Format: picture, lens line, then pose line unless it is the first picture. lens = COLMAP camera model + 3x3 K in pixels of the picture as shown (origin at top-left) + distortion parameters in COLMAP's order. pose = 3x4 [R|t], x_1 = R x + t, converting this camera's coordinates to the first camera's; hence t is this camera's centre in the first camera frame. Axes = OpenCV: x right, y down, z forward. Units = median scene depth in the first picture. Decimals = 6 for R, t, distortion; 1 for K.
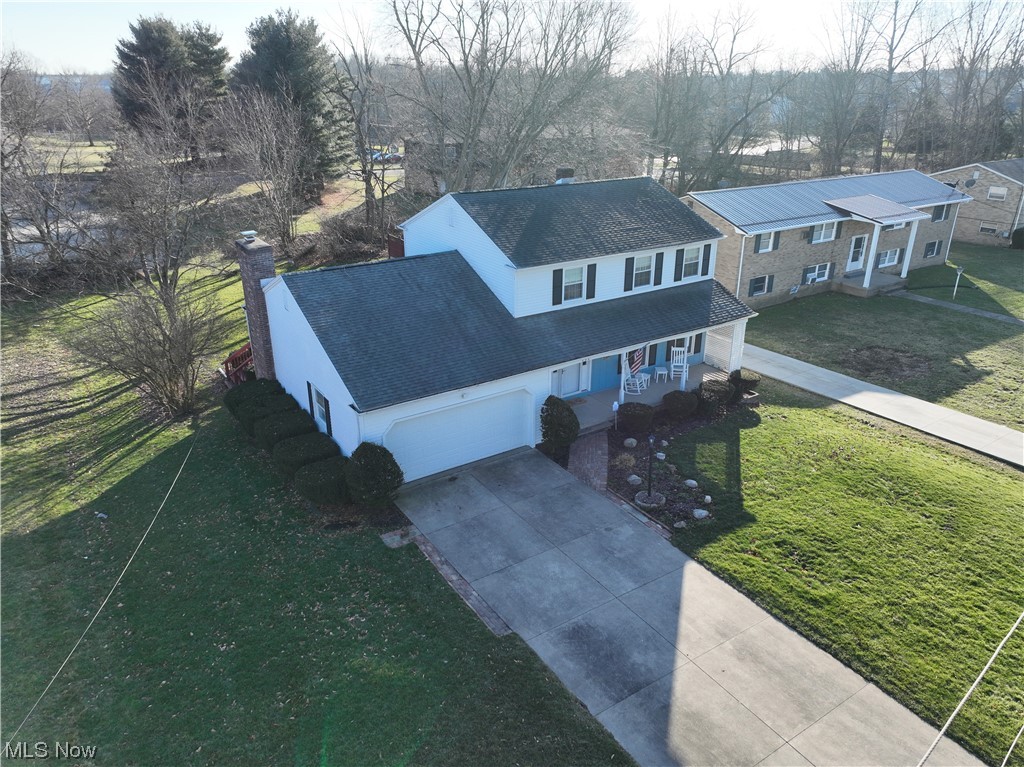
lens RADIAL K [[715.8, 0, 515.0], [0, 715.8, 383.9], [0, 0, 1]] dist [0.008462, 0.005331]
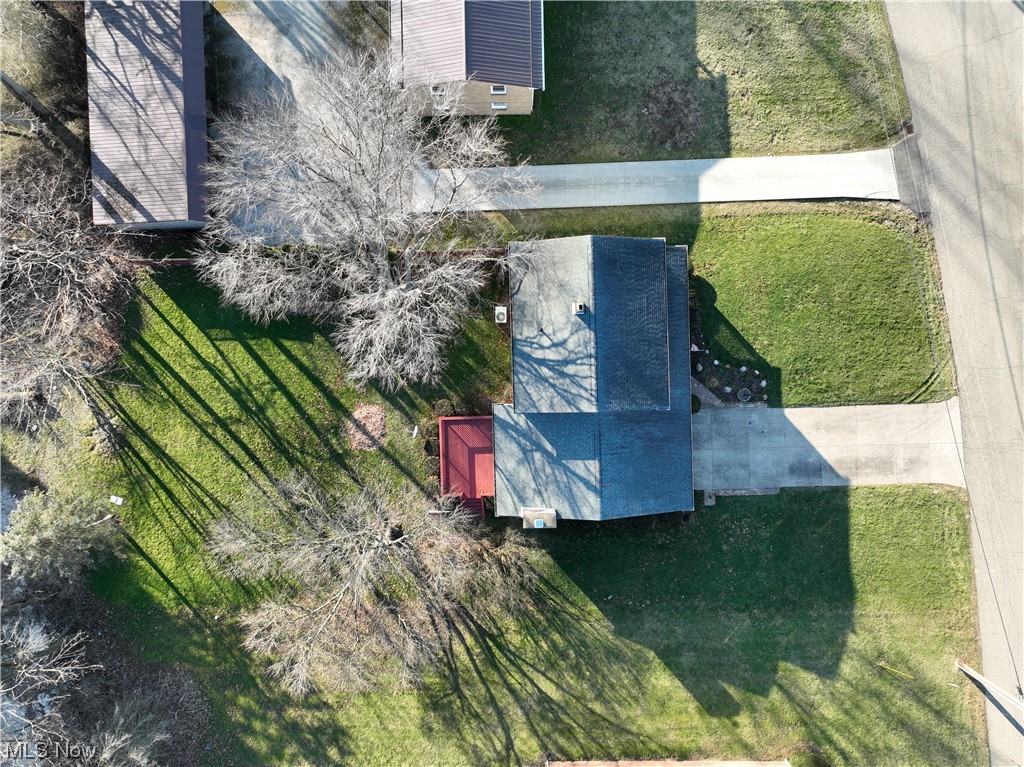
lens RADIAL K [[715.8, 0, 515.0], [0, 715.8, 383.9], [0, 0, 1]] dist [0.008462, 0.005331]
pose [[0.527995, -0.849230, -0.005405, -0.122929], [0.328472, 0.198345, 0.923453, -1.750715], [-0.783152, -0.489354, 0.383674, 0.574719]]
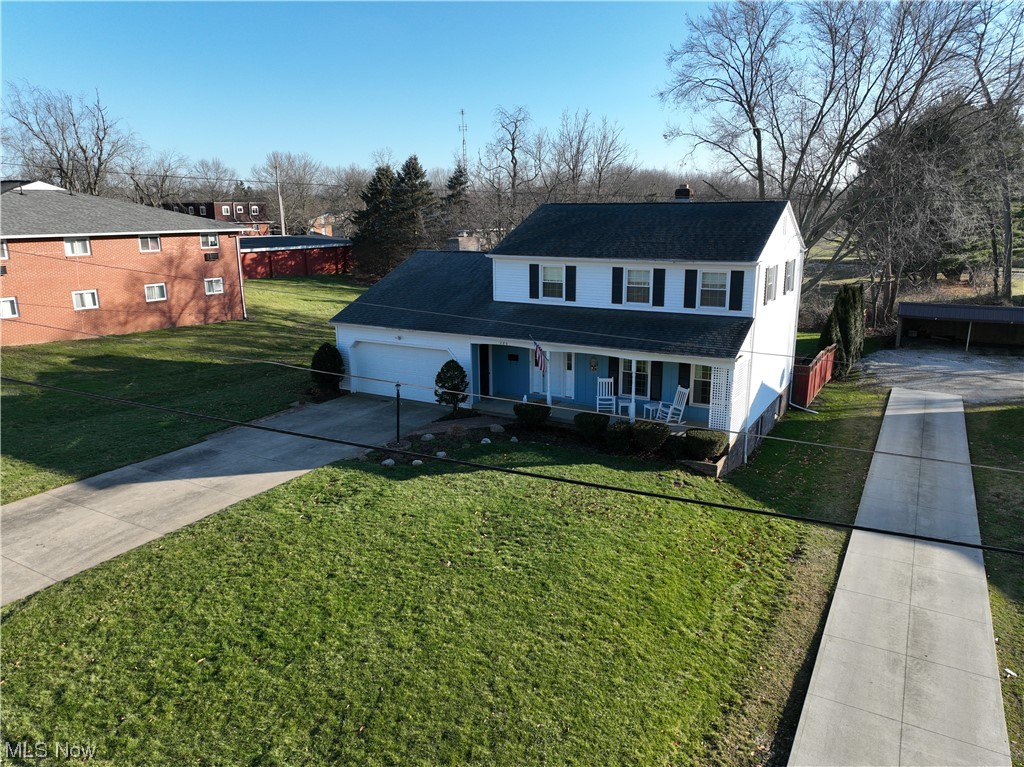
lens RADIAL K [[715.8, 0, 515.0], [0, 715.8, 383.9], [0, 0, 1]] dist [0.008462, 0.005331]
pose [[0.442390, 0.208990, -0.872132, 0.963364], [-0.339409, 0.939151, 0.052884, -0.036434], [0.830116, 0.272614, 0.486404, 0.476400]]
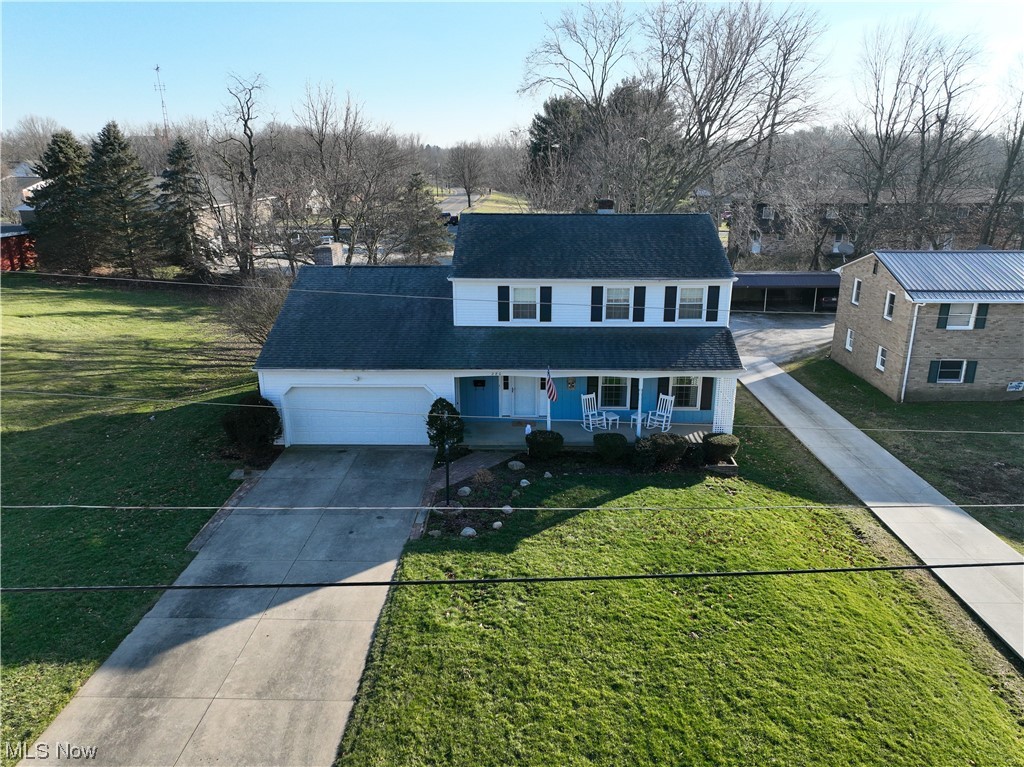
lens RADIAL K [[715.8, 0, 515.0], [0, 715.8, 383.9], [0, 0, 1]] dist [0.008462, 0.005331]
pose [[0.820061, 0.169727, -0.546527, 0.621287], [-0.219096, 0.975361, -0.025850, -0.000281], [0.528674, 0.140940, 0.837042, 0.161403]]
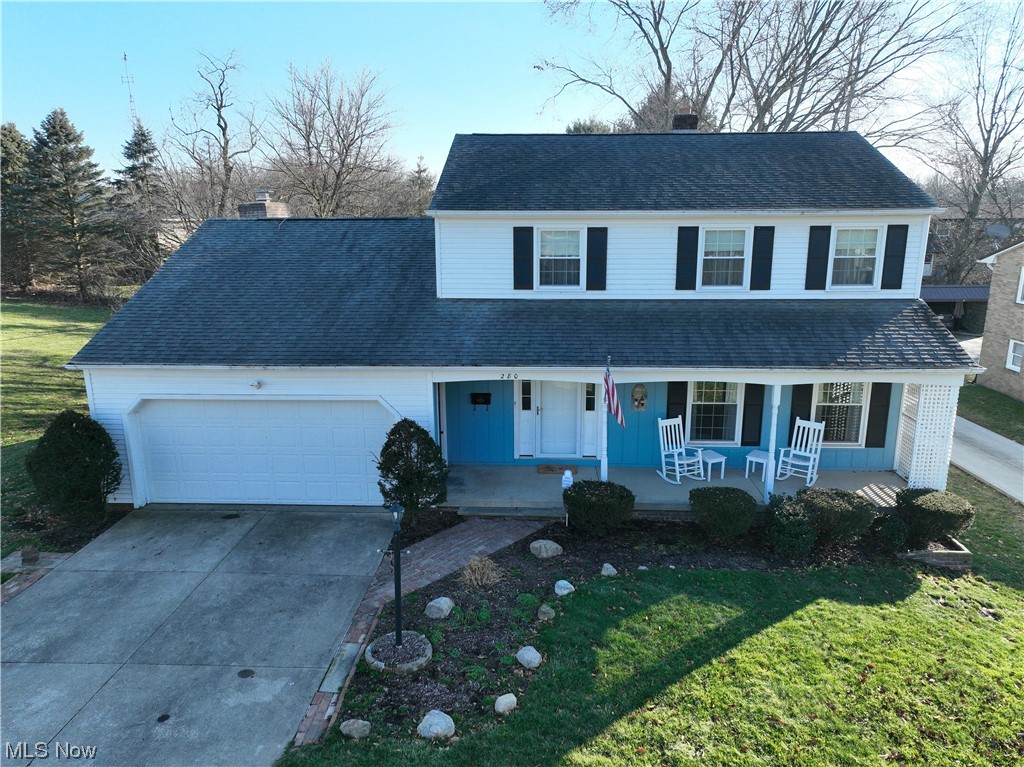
lens RADIAL K [[715.8, 0, 515.0], [0, 715.8, 383.9], [0, 0, 1]] dist [0.008462, 0.005331]
pose [[0.804615, 0.134953, -0.578259, 0.388978], [-0.225742, 0.970234, -0.087675, 0.017188], [0.549214, 0.201082, 0.811129, 0.516242]]
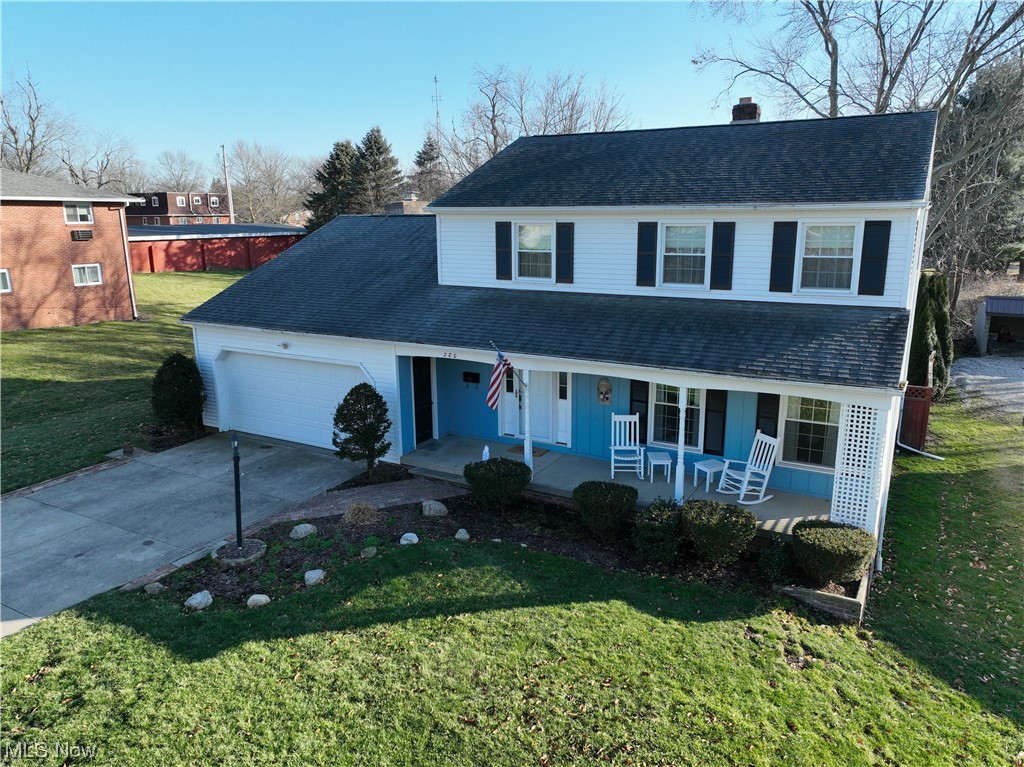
lens RADIAL K [[715.8, 0, 515.0], [0, 715.8, 383.9], [0, 0, 1]] dist [0.008462, 0.005331]
pose [[0.453906, 0.204266, -0.867320, 0.611282], [-0.337605, 0.940223, 0.044752, -0.053113], [0.824616, 0.272498, 0.495735, 0.692101]]
